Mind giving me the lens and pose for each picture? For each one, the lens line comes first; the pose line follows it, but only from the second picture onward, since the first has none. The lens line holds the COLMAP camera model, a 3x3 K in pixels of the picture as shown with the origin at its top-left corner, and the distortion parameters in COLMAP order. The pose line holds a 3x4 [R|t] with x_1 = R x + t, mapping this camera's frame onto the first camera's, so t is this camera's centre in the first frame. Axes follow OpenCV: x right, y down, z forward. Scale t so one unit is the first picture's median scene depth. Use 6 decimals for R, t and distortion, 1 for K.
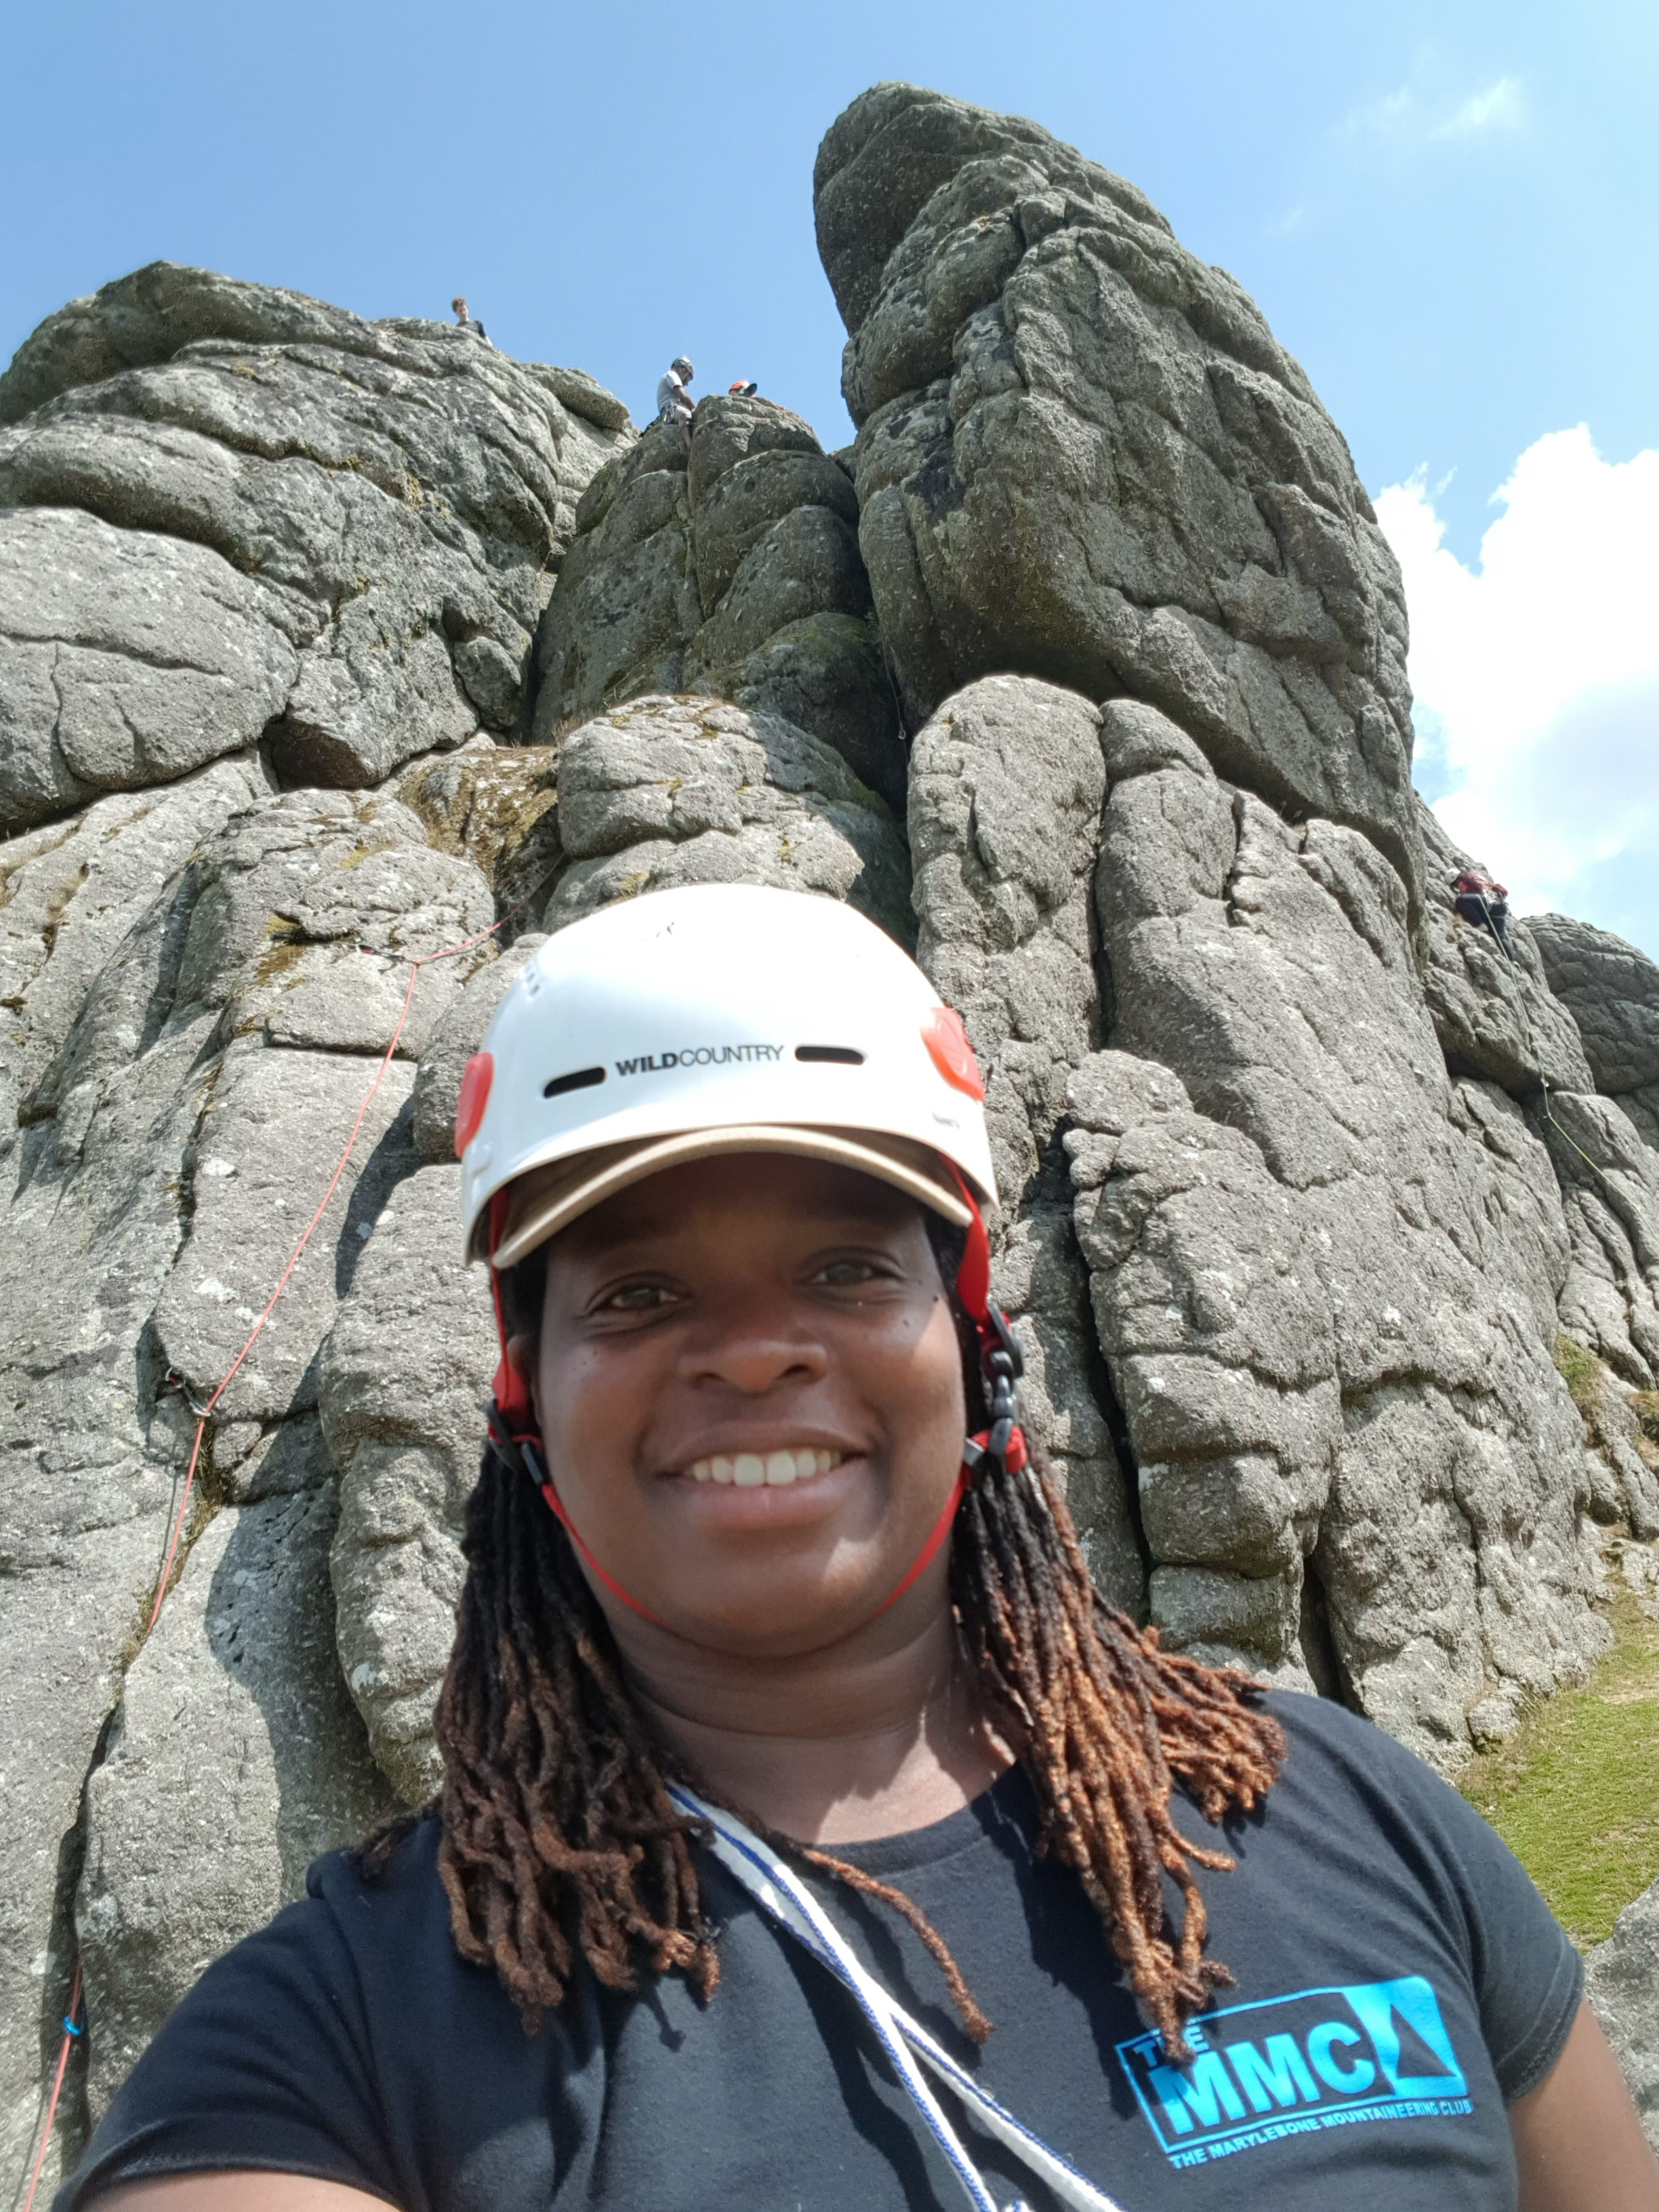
lens RADIAL K [[1613.7, 0, 829.5], [0, 1613.7, 1106.0], [0, 0, 1]] dist [0.060889, -0.096293]
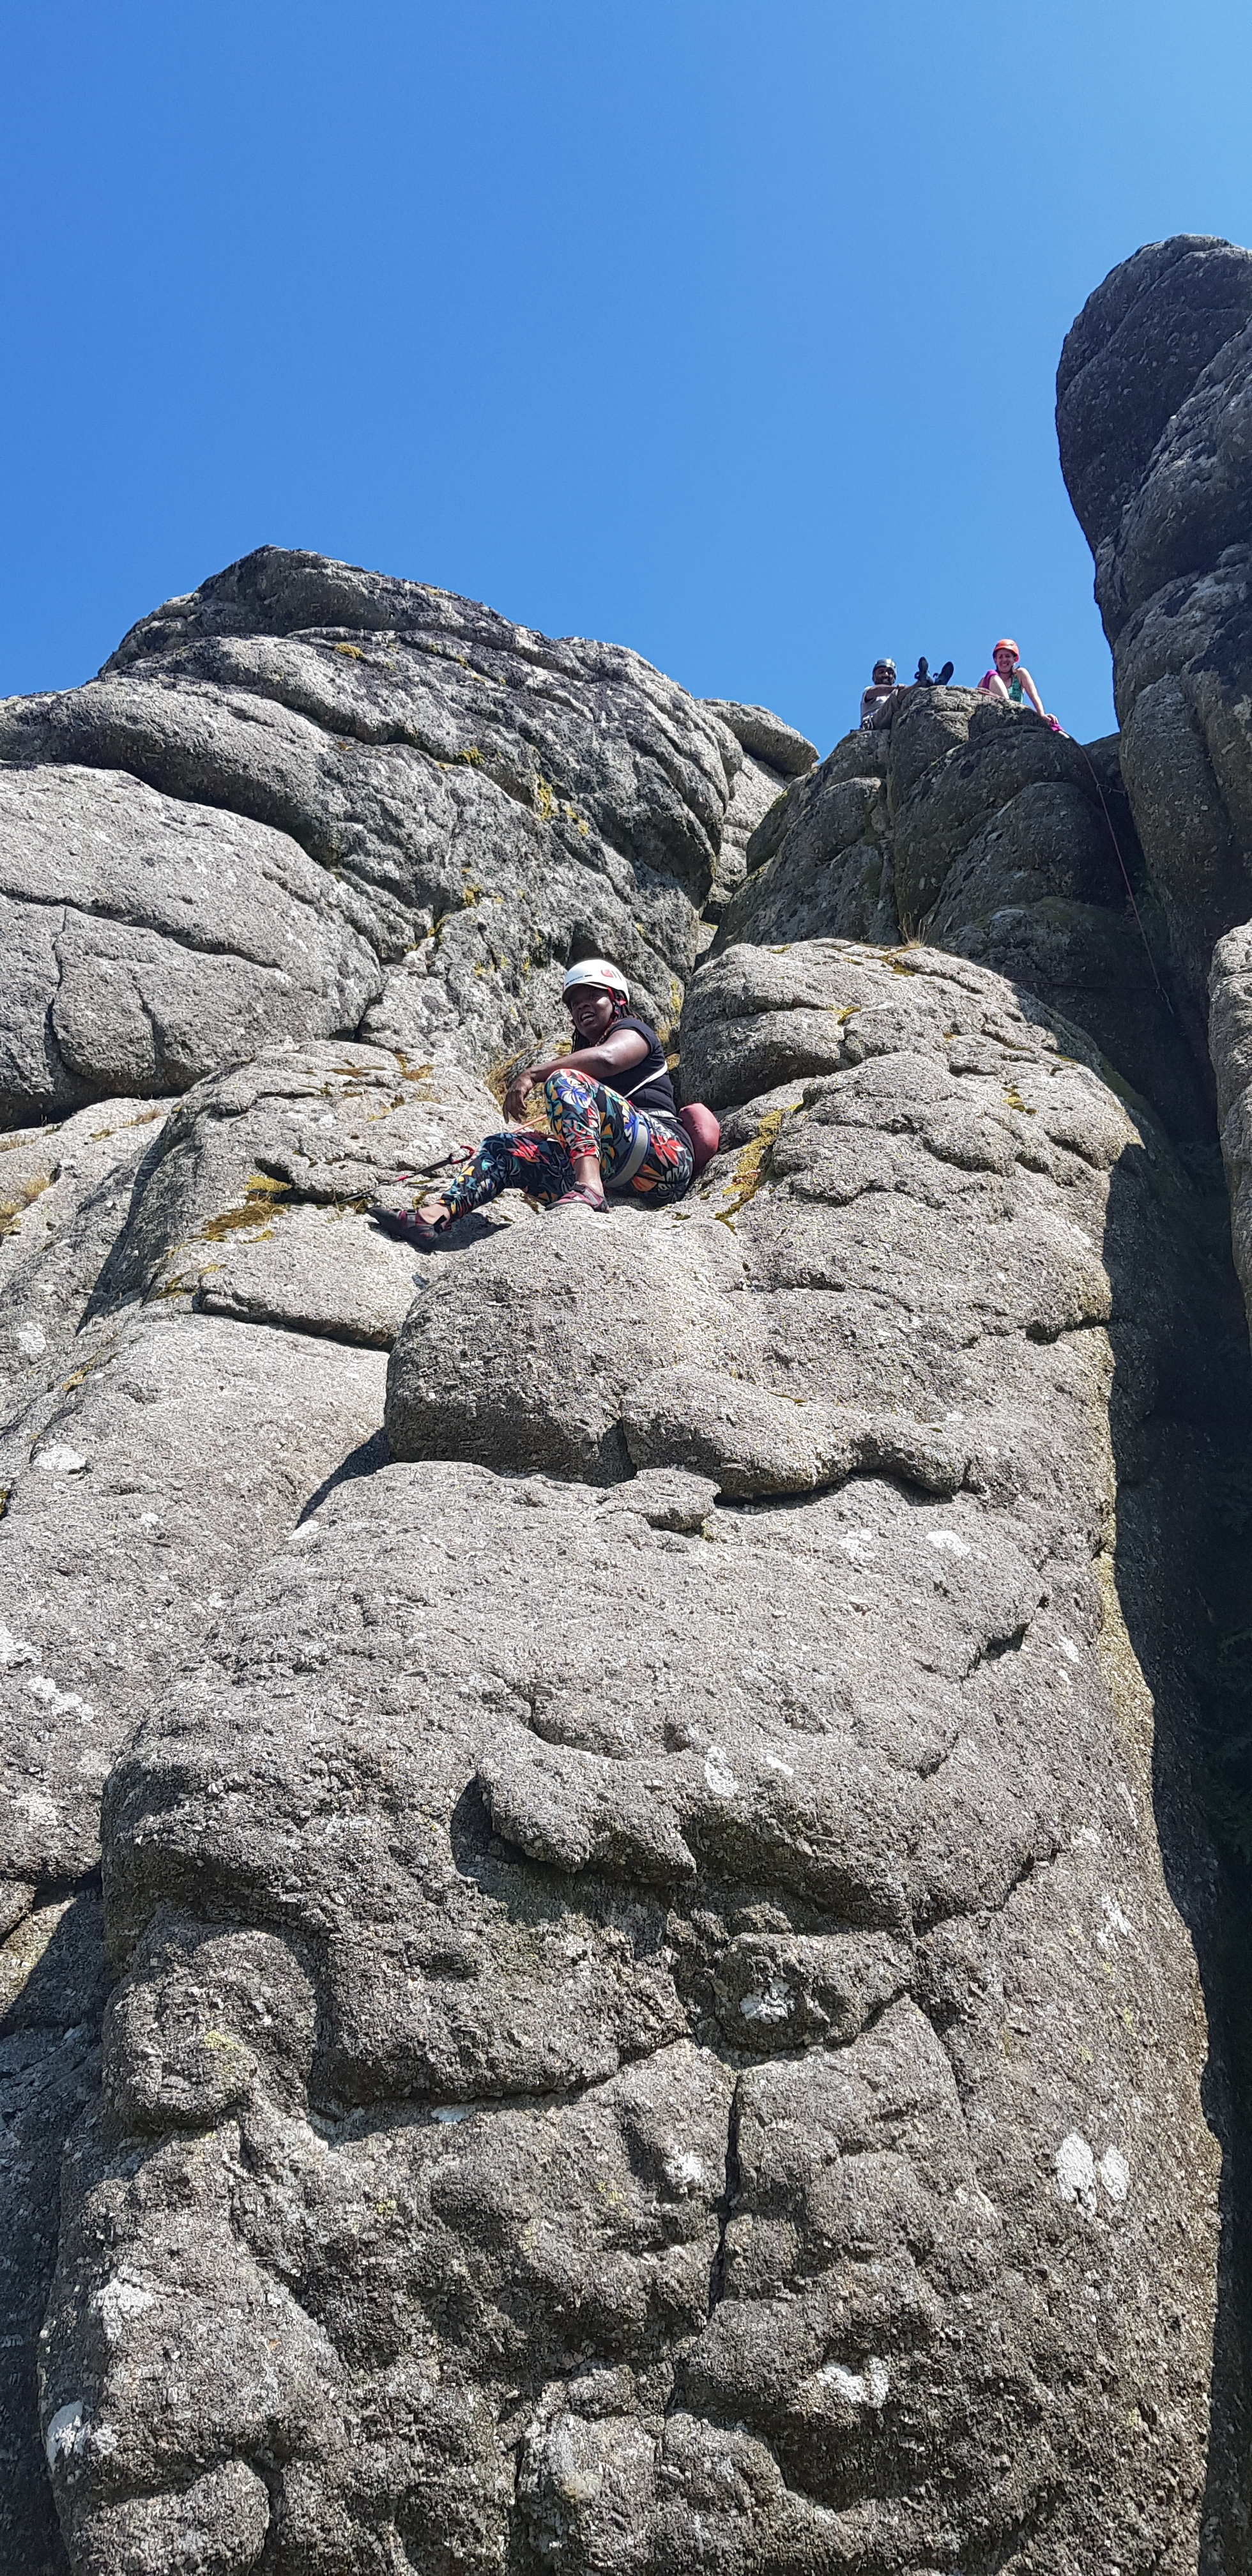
lens RADIAL K [[1942.4, 0, 697.8], [0, 1942.4, 1286.9], [0, 0, 1]] dist [0.087224, -0.146160]
pose [[0.983816, 0.006251, -0.179074, -0.007823], [-0.040387, 0.981410, -0.187624, 0.044696], [0.174573, 0.191820, 0.965779, 0.147284]]
